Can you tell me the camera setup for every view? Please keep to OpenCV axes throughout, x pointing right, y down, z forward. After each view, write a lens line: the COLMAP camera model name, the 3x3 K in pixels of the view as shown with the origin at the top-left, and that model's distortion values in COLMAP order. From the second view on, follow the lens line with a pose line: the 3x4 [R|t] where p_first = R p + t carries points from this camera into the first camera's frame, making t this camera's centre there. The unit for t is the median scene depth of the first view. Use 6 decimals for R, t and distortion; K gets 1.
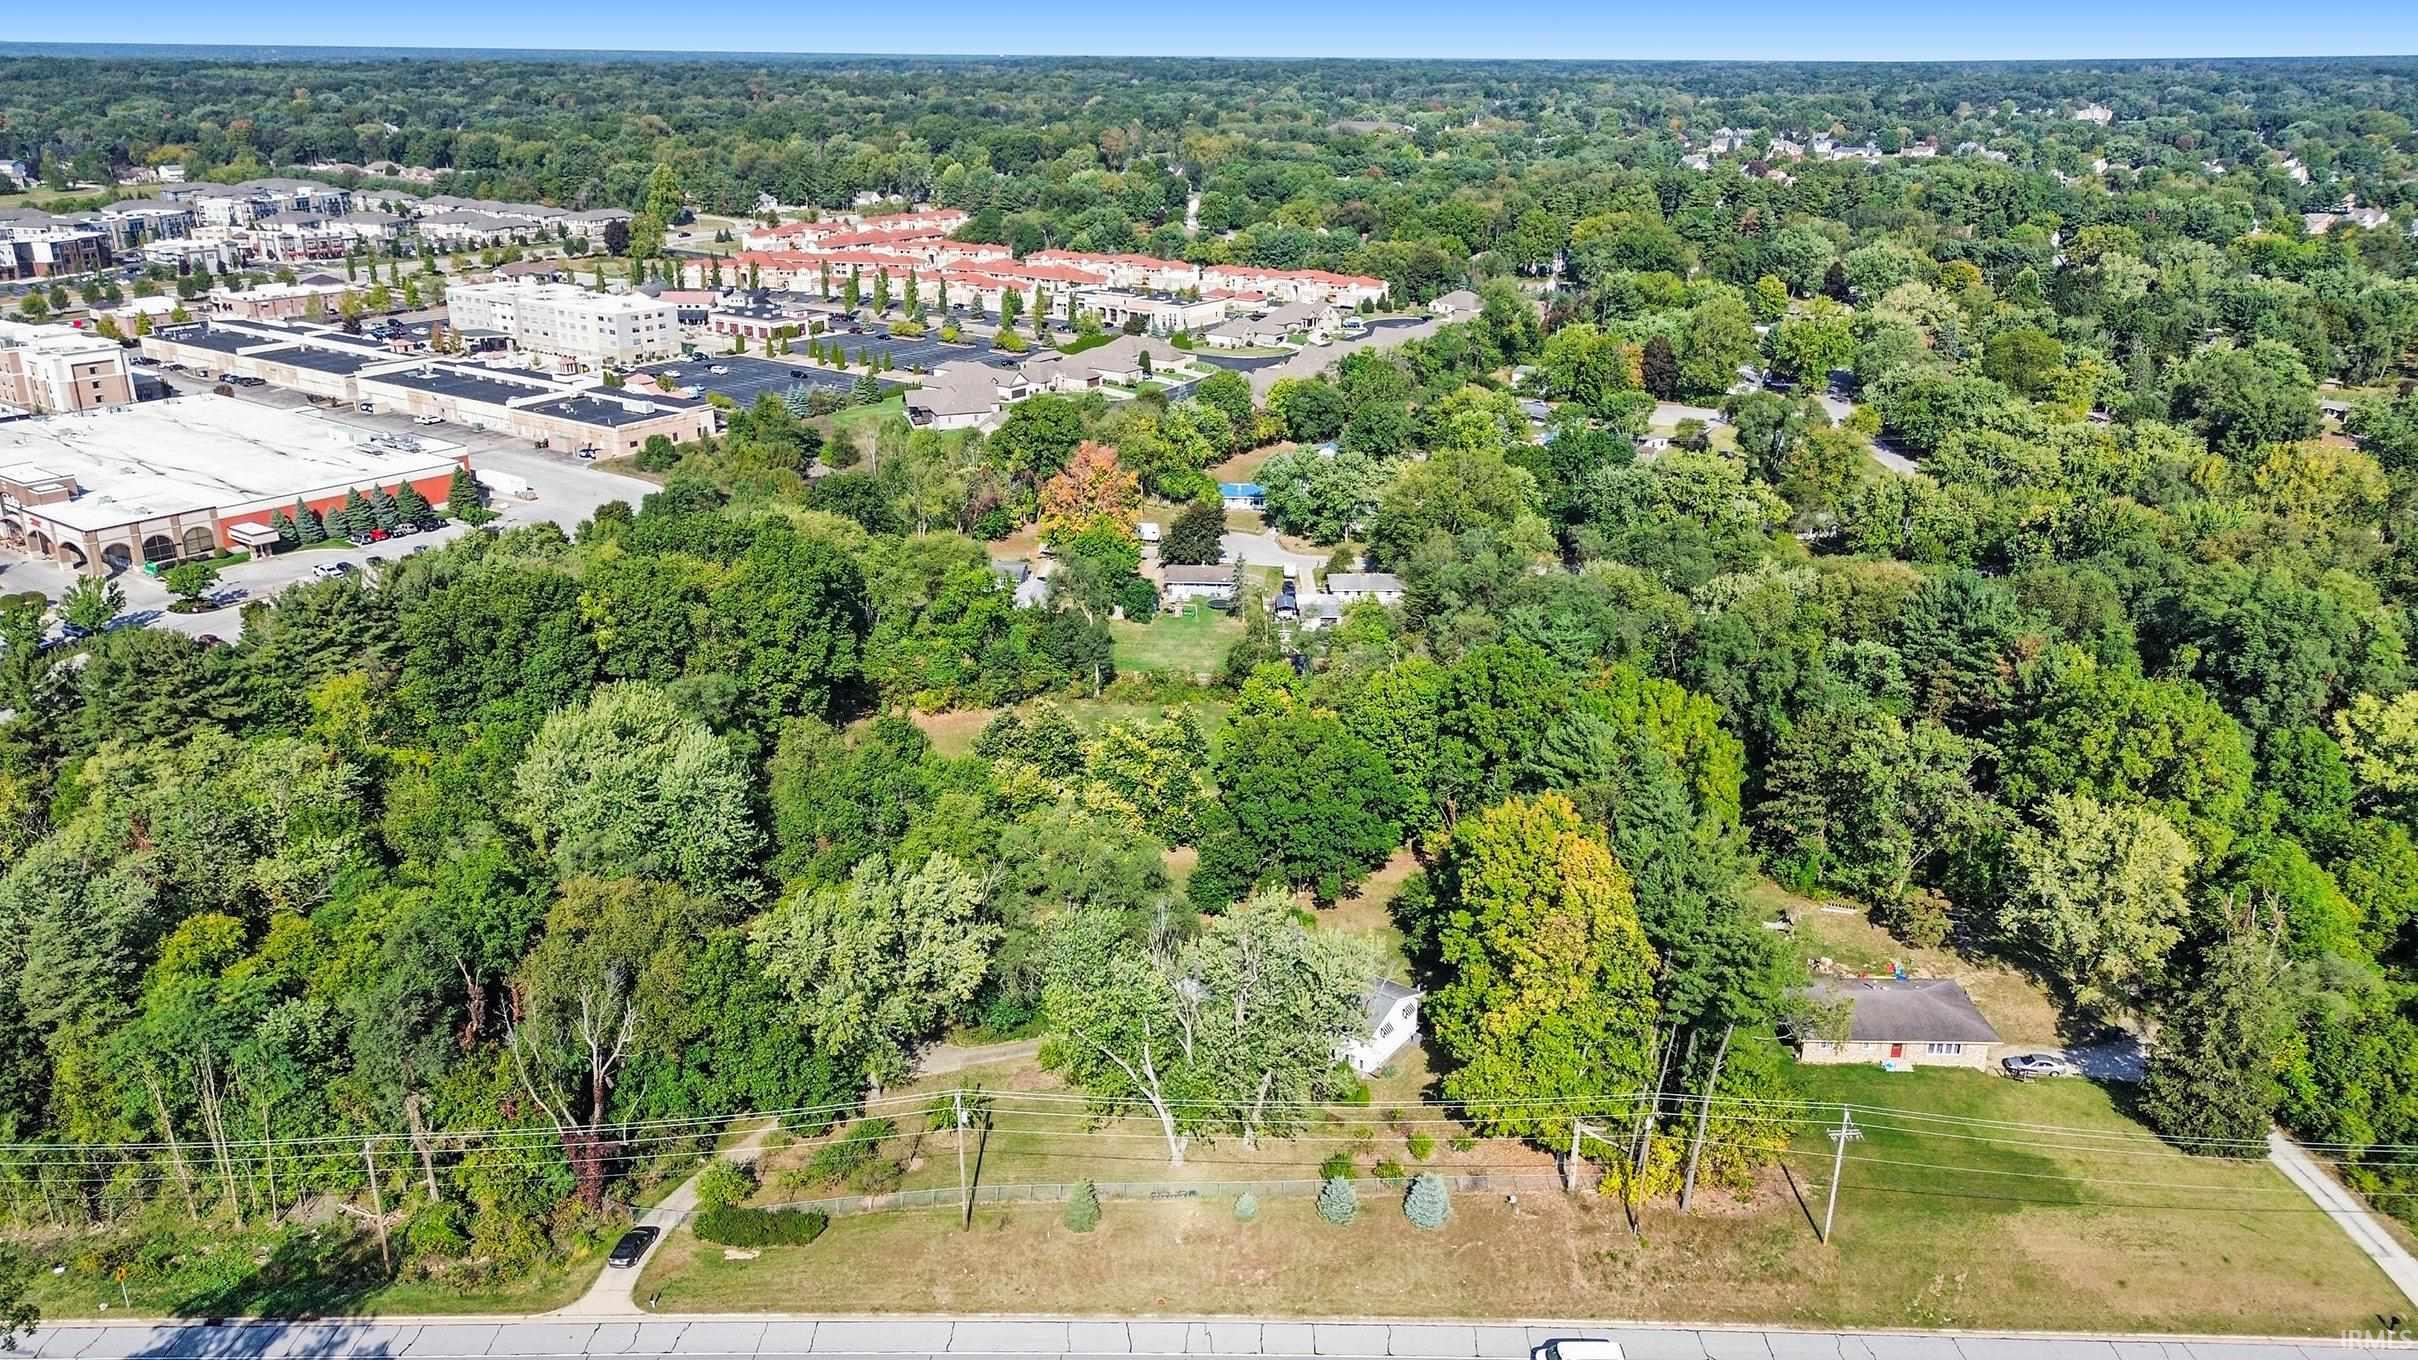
lens RADIAL K [[1696.8, 0, 1209.0], [0, 1696.8, 680.0], [0, 0, 1]] dist [0.075081, -0.074925]
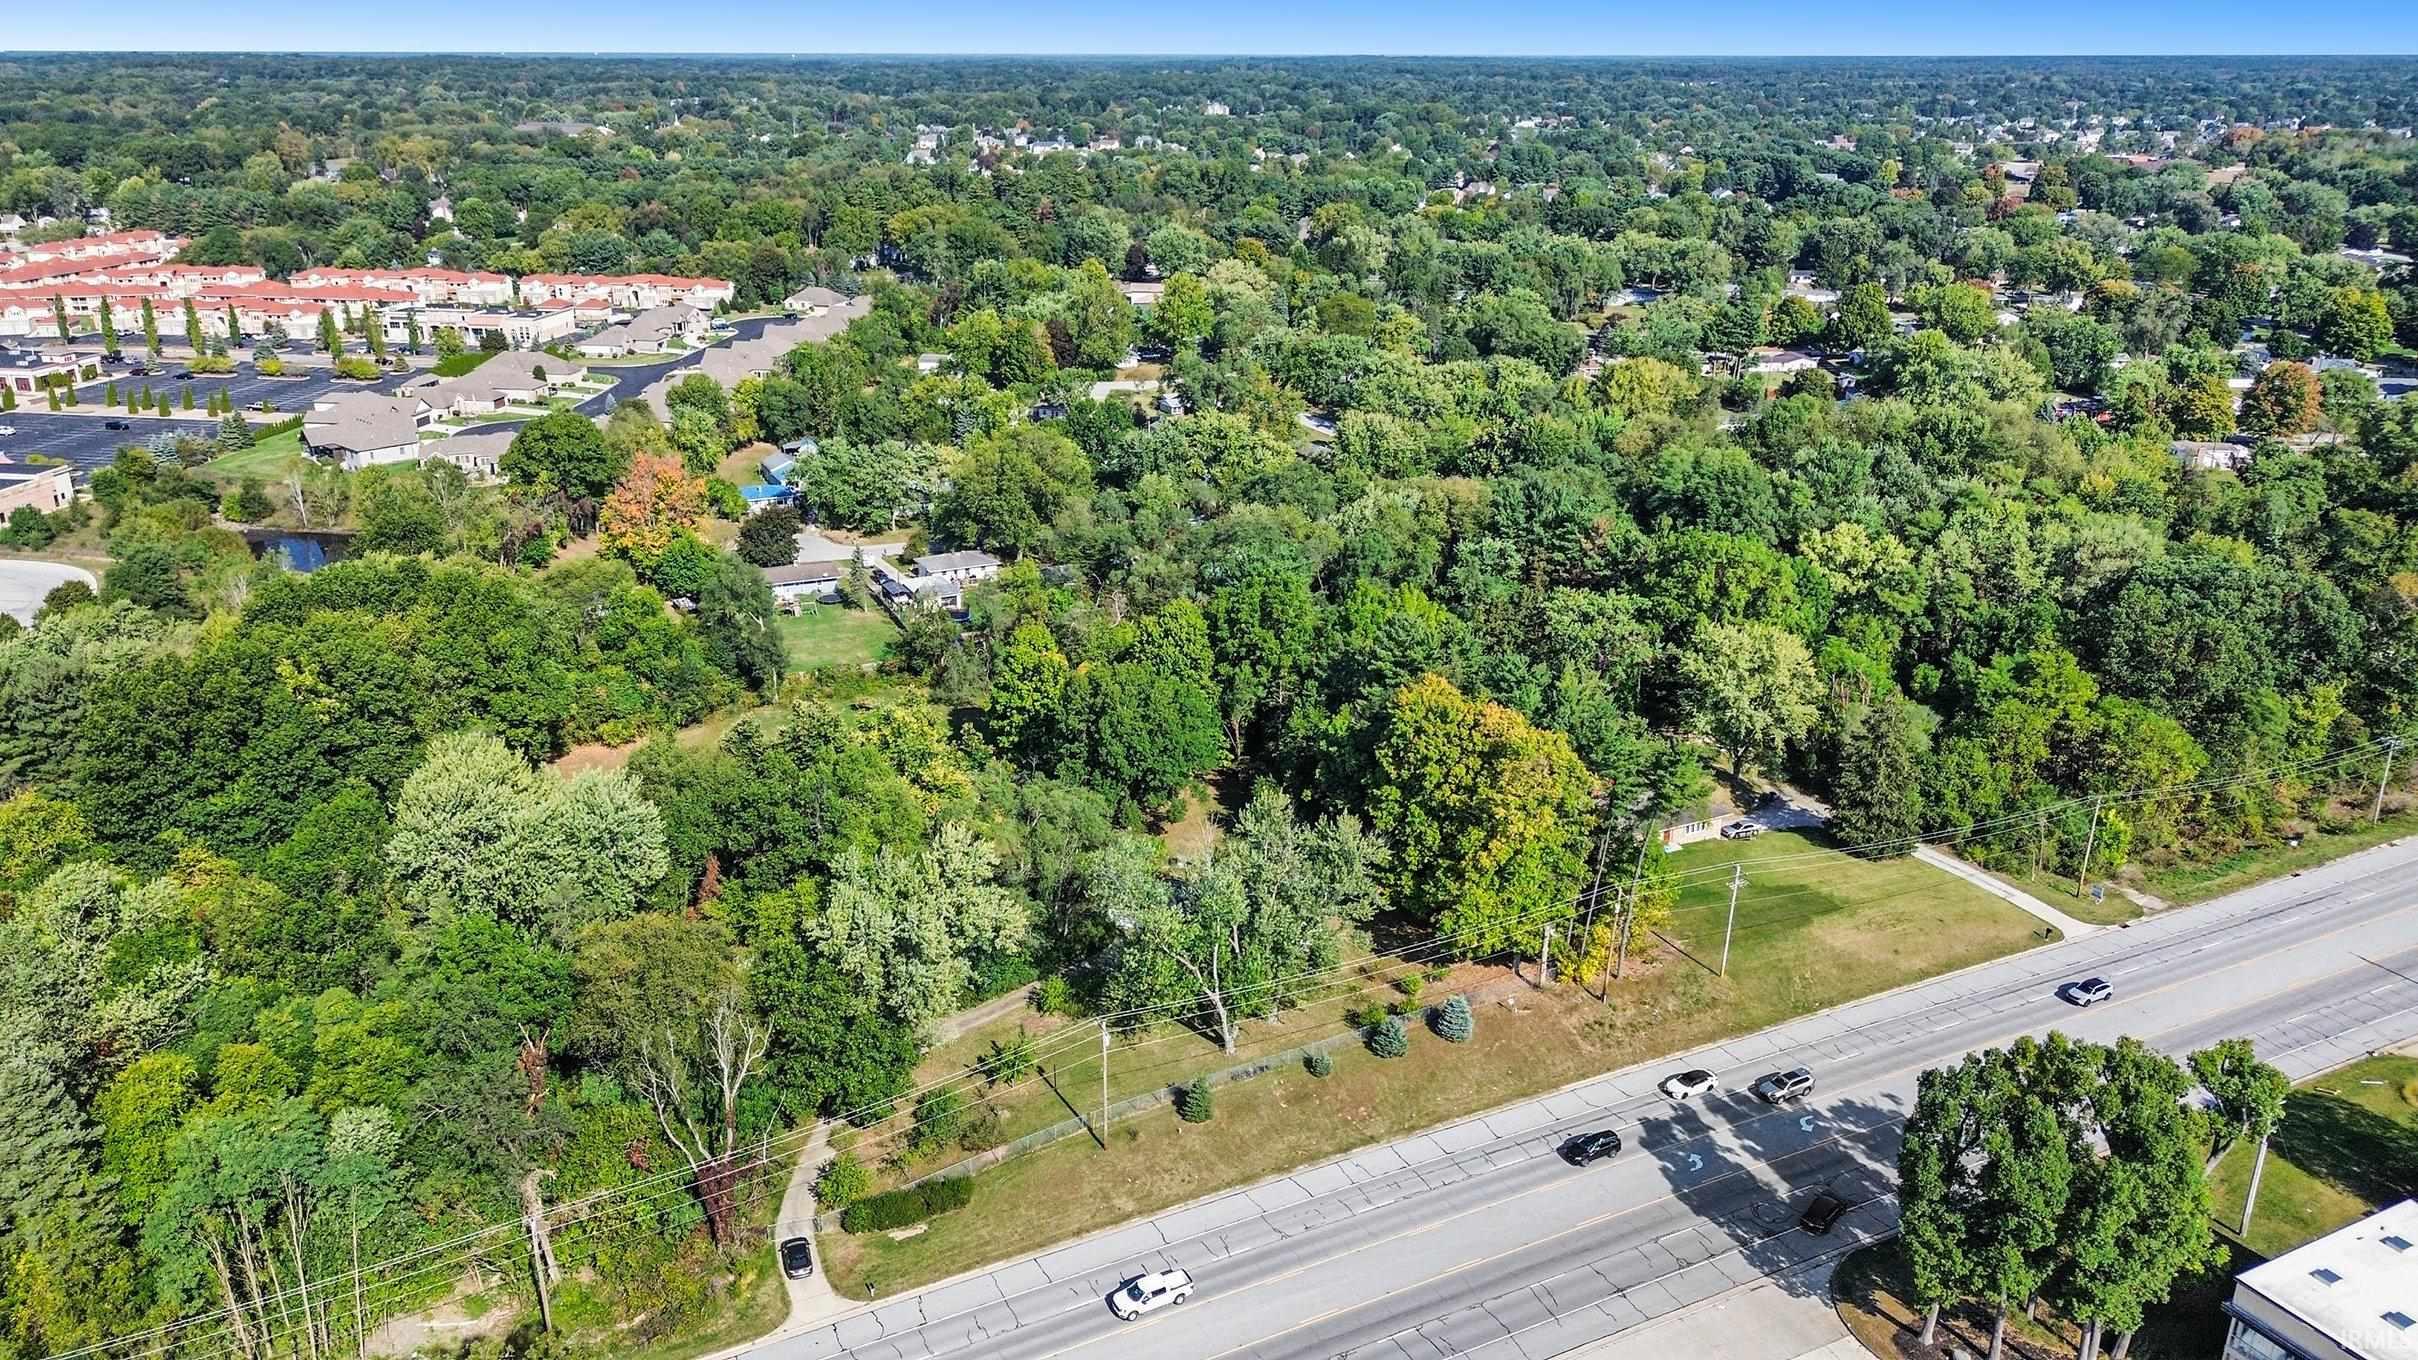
lens RADIAL K [[1687.8, 0, 1209.0], [0, 1687.8, 680.0], [0, 0, 1]] dist [0.063544, -0.075254]
pose [[0.893251, -0.158275, 0.420775, -0.124041], [0.157024, 0.986868, 0.037871, -0.000089], [-0.421244, 0.032244, 0.906374, -0.001149]]
